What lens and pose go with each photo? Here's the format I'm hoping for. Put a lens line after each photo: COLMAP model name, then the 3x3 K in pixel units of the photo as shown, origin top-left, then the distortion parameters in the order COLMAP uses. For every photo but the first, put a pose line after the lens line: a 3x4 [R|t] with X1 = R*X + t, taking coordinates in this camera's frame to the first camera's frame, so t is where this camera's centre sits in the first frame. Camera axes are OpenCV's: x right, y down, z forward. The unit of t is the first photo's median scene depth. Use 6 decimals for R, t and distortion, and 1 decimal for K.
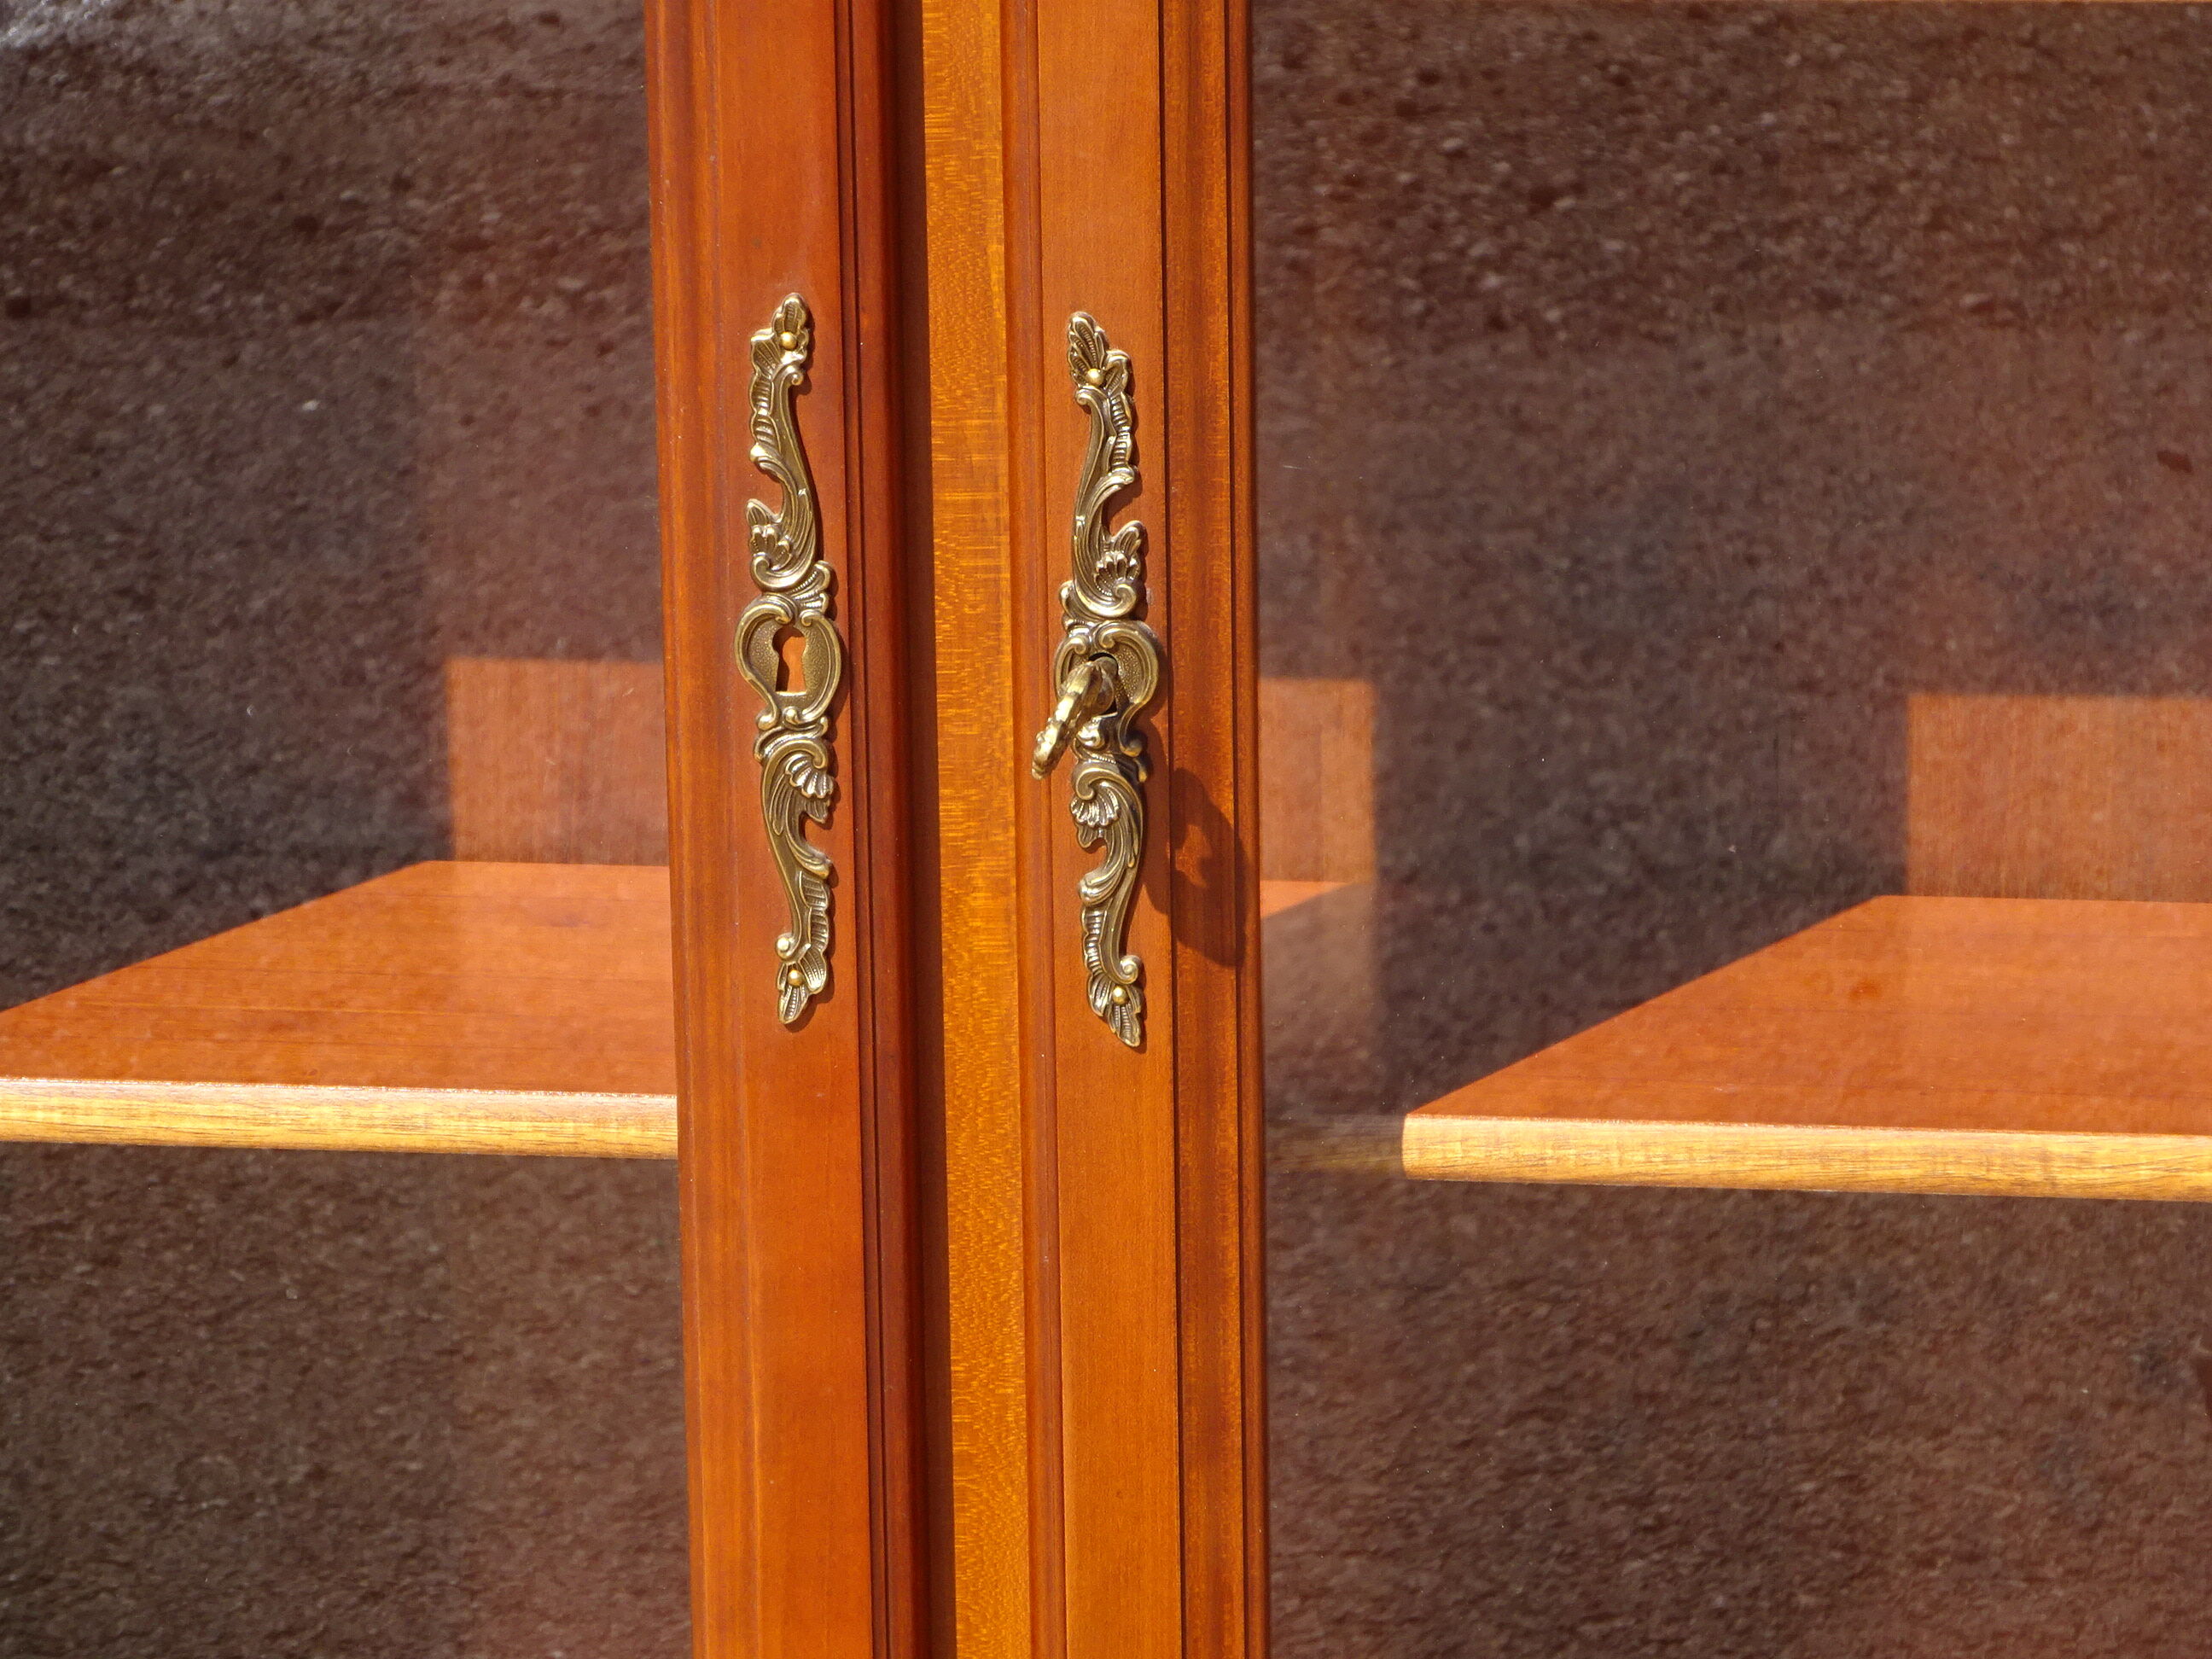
lens RADIAL K [[8411.2, 0, 1106.1], [0, 8411.2, 830.0], [0, 0, 1]] dist [-0.517026, 0.000000]
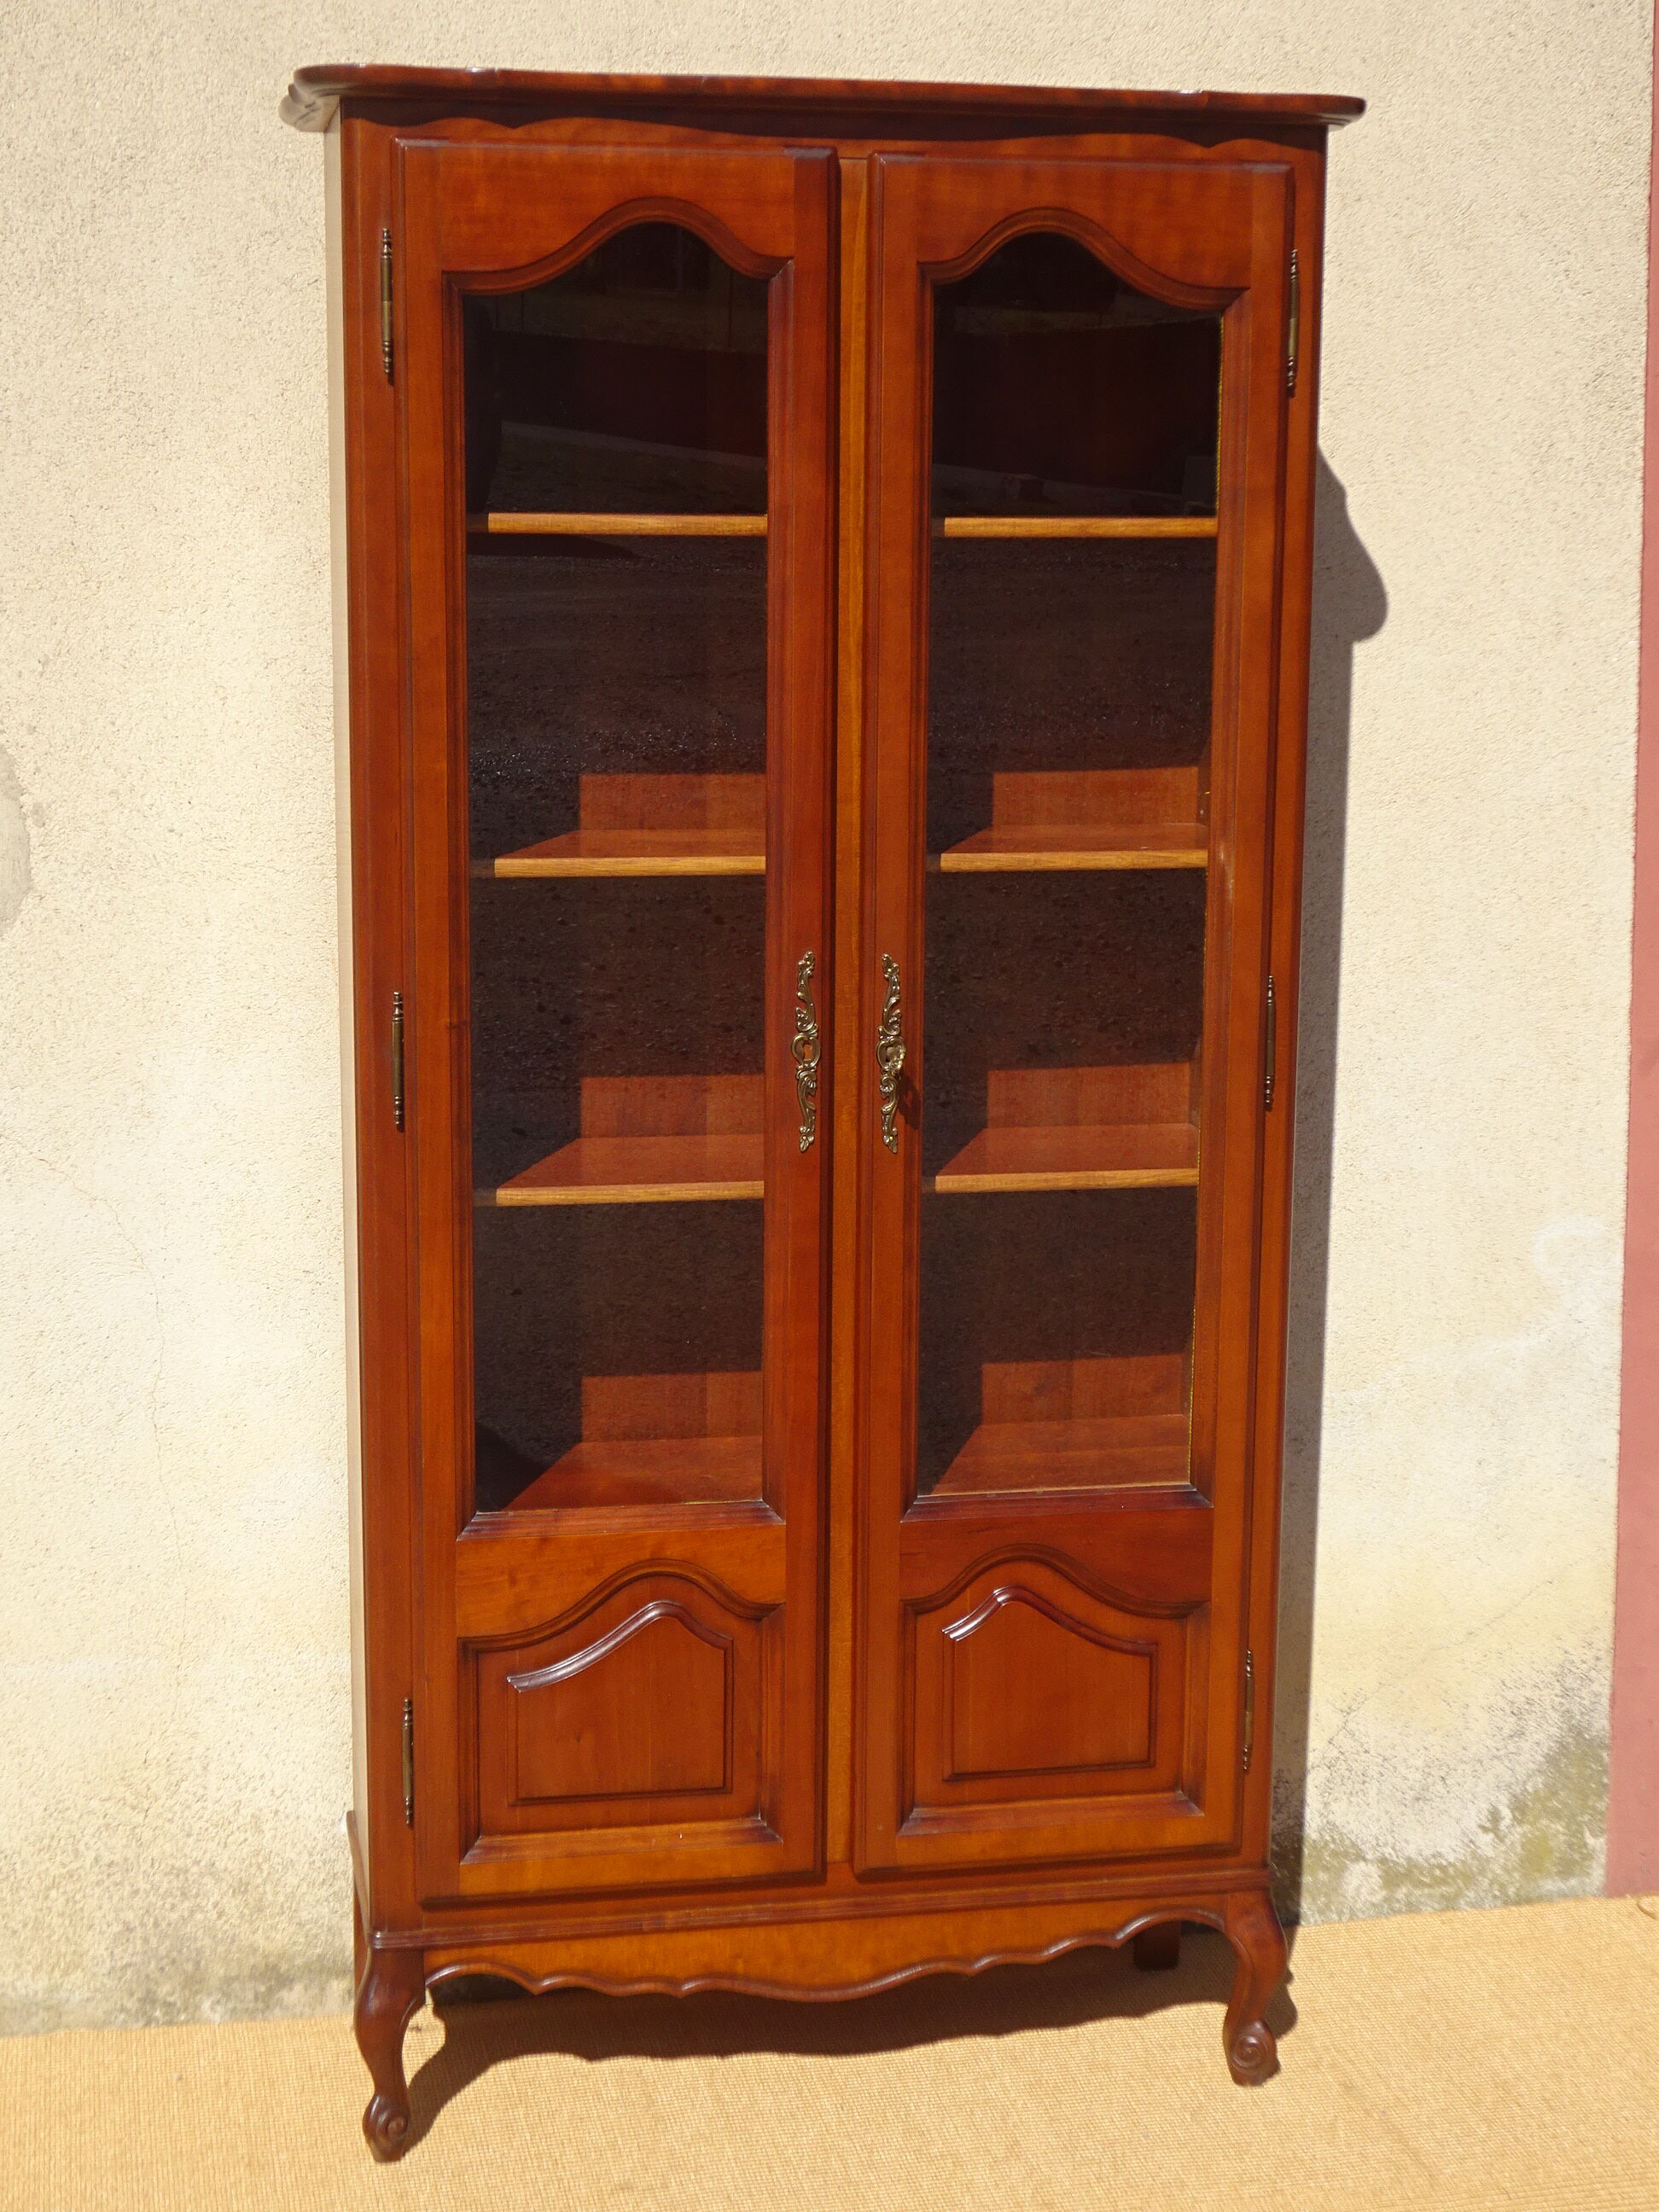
lens RADIAL K [[3428.5, 0, 826.4], [0, 3428.5, 1103.3], [0, 0, 1]] dist [-0.008379, 0.000000]
pose [[0.948355, -0.039421, 0.314753, -0.485450], [0.058977, 0.996860, -0.052846, 0.079664], [-0.311681, 0.068680, 0.947701, -0.415296]]
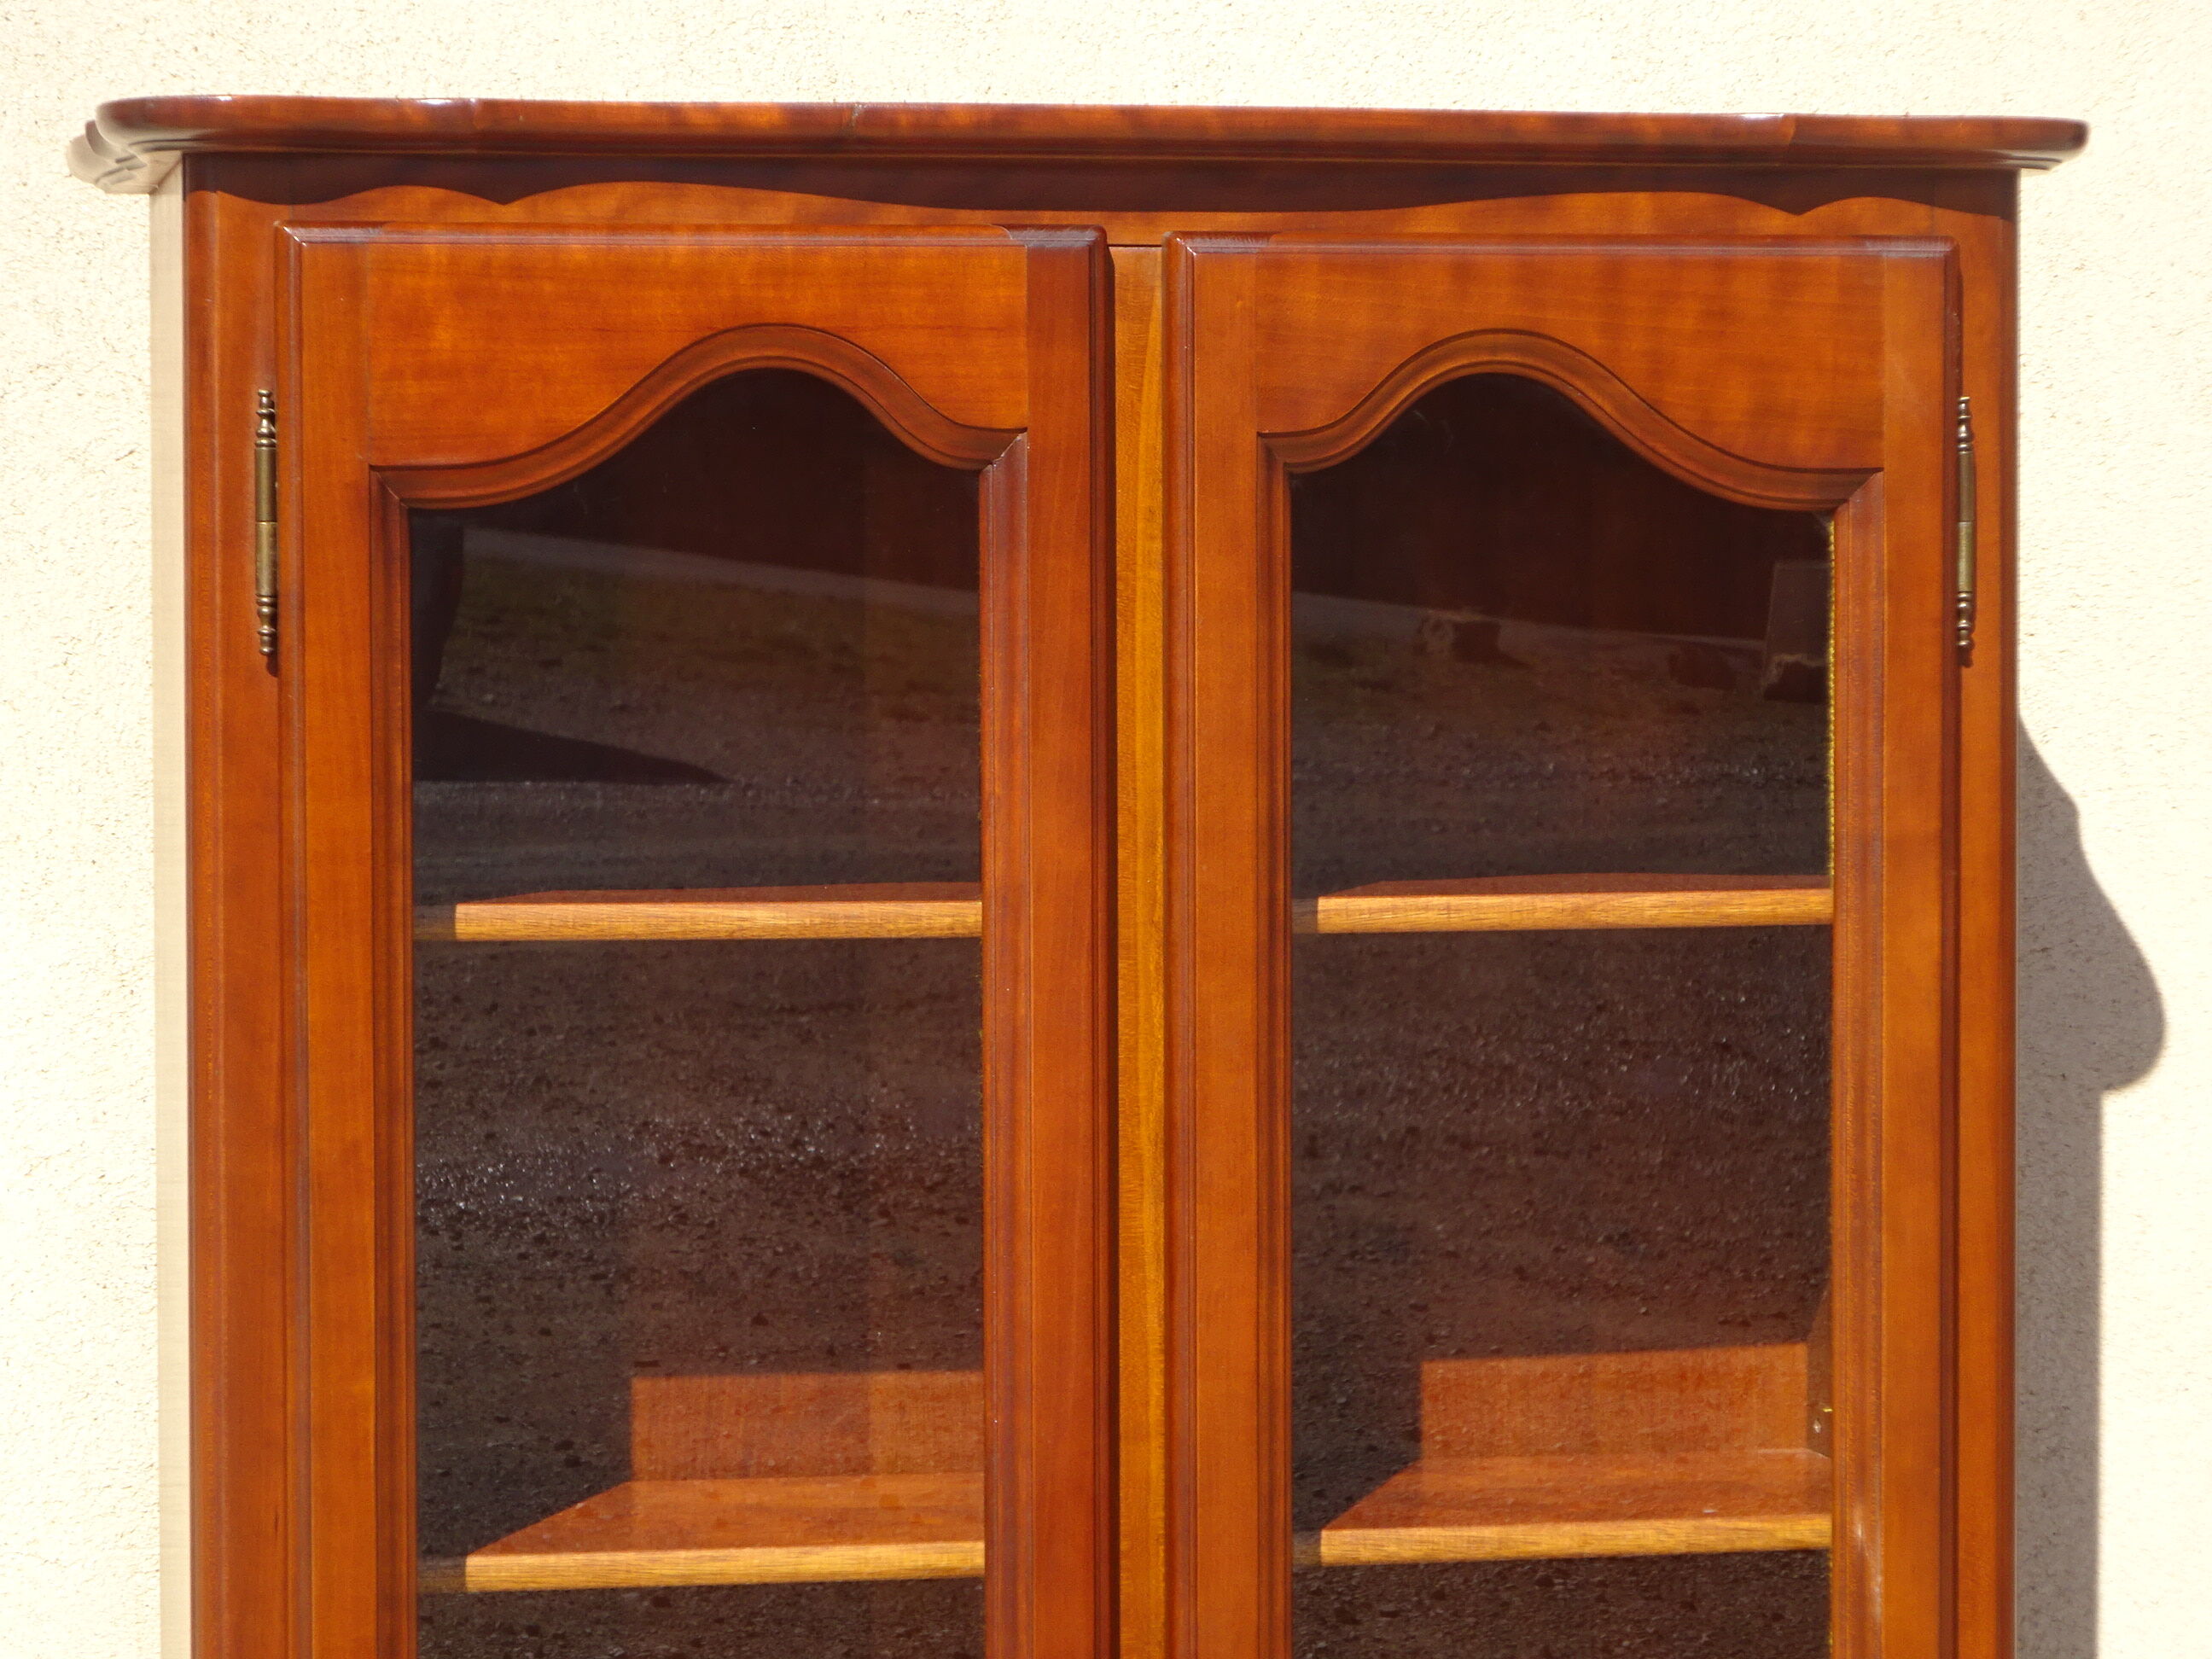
lens RADIAL K [[6631.6, 0, 1102.1], [0, 6631.6, 833.3], [0, 0, 1]] dist [-0.013887, 0.000000]
pose [[0.947638, -0.003610, 0.319326, -0.491369], [0.069822, 0.978086, -0.196146, 0.032123], [-0.311620, 0.208171, 0.927123, -0.437942]]
